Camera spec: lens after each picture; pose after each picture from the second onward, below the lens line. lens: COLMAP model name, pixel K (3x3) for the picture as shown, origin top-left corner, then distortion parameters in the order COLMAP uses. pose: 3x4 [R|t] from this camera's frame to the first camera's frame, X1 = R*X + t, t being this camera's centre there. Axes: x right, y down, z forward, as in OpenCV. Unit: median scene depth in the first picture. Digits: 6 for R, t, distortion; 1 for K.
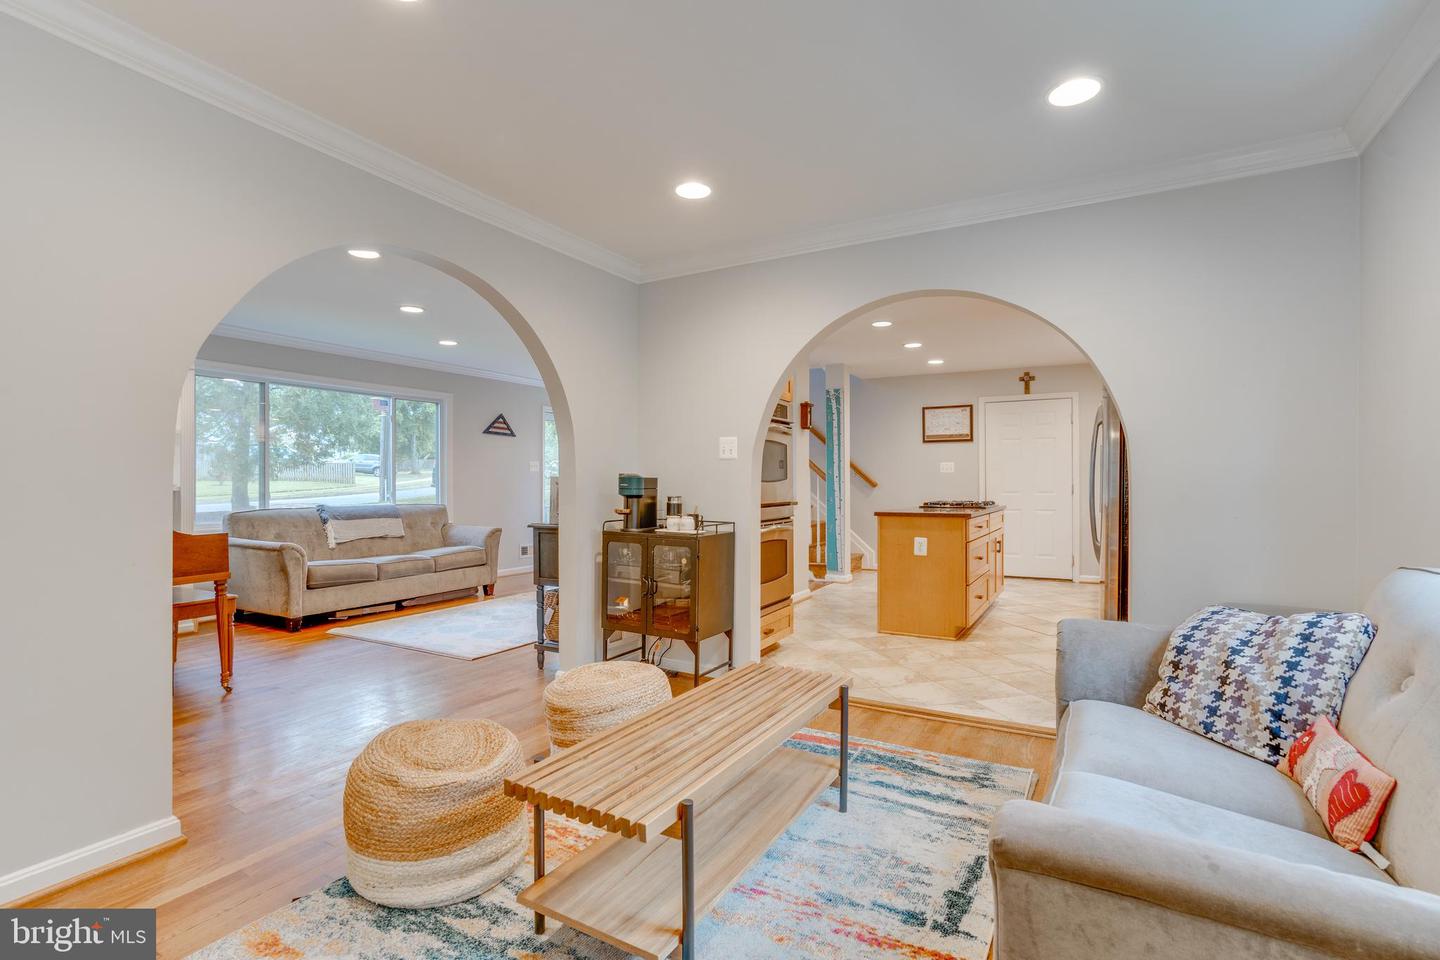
lens RADIAL K [[666.5, 0, 719.1], [0, 666.5, 475.5], [0, 0, 1]] dist [-0.040275, 0.016037]
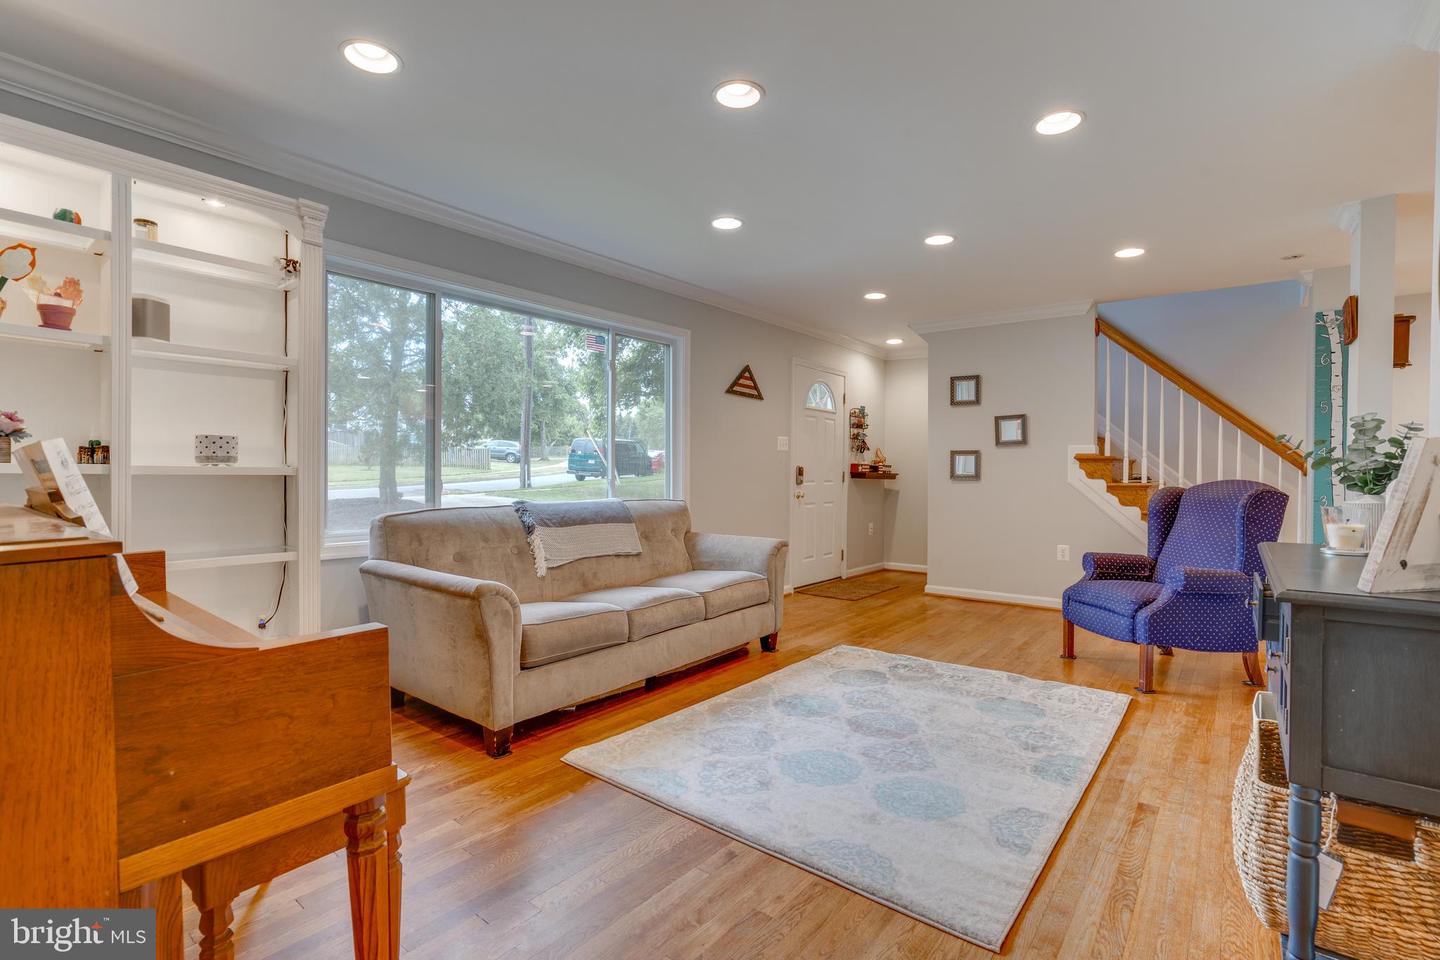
lens RADIAL K [[666.5, 0, 720.6], [0, 666.5, 477.2], [0, 0, 1]] dist [-0.040275, 0.016037]
pose [[0.987032, 0.008774, -0.160285, -0.267231], [-0.005557, 0.999774, 0.020505, 0.007509], [0.160429, -0.019348, 0.986858, 0.353035]]
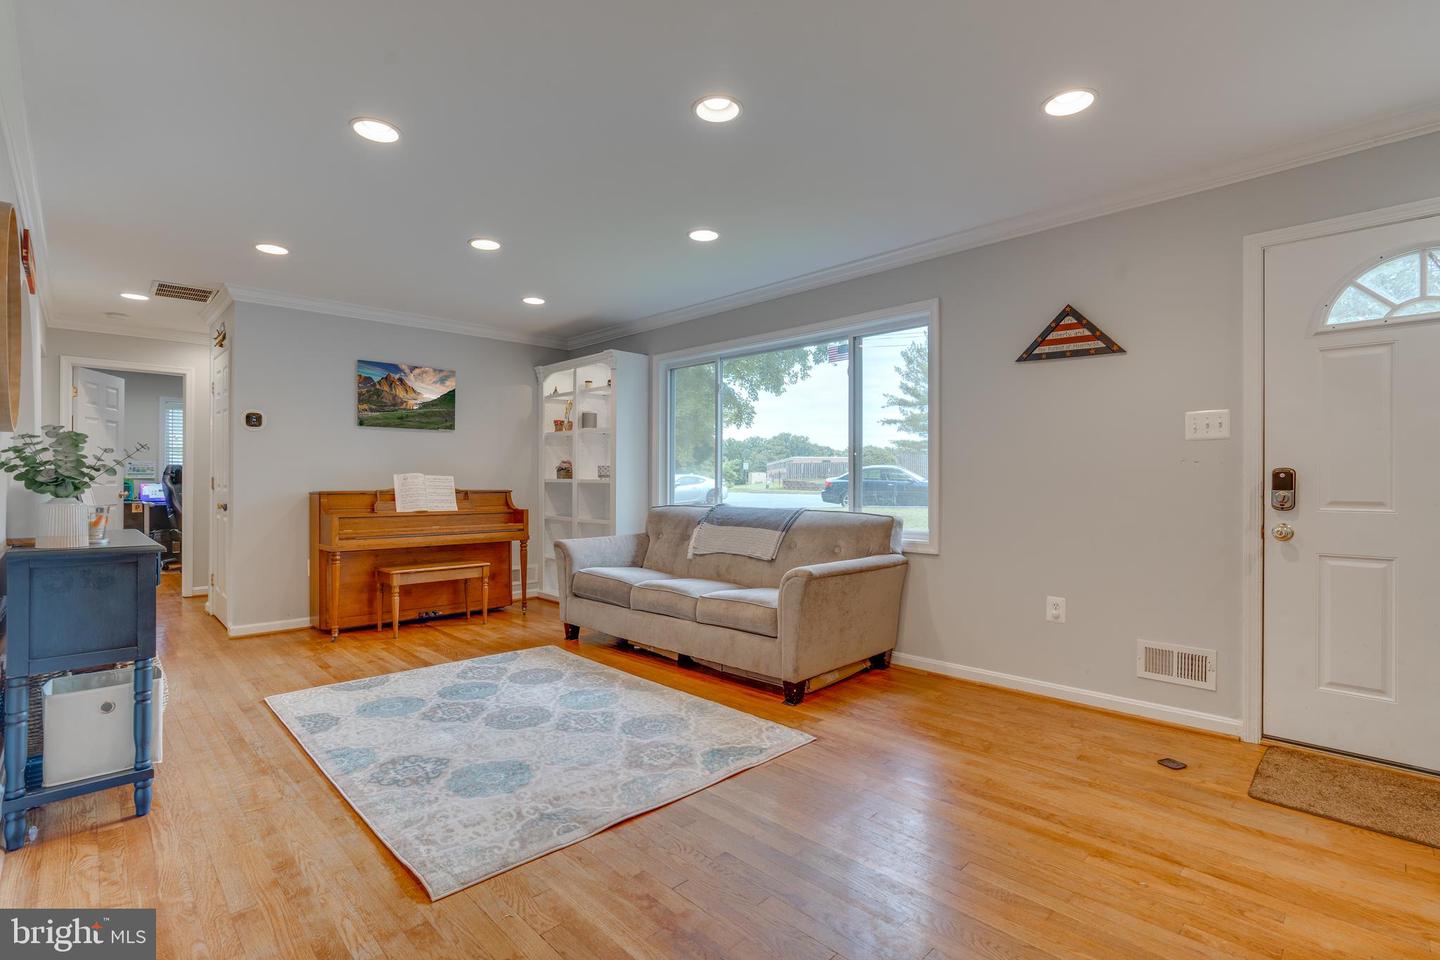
lens RADIAL K [[666.5, 0, 723.2], [0, 666.5, 473.7], [0, 0, 1]] dist [-0.040275, 0.016037]
pose [[-0.271827, -0.008771, -0.962306, 0.128651], [0.009850, 0.999881, -0.011895, 0.014396], [0.962296, -0.012712, -0.271708, 0.984148]]
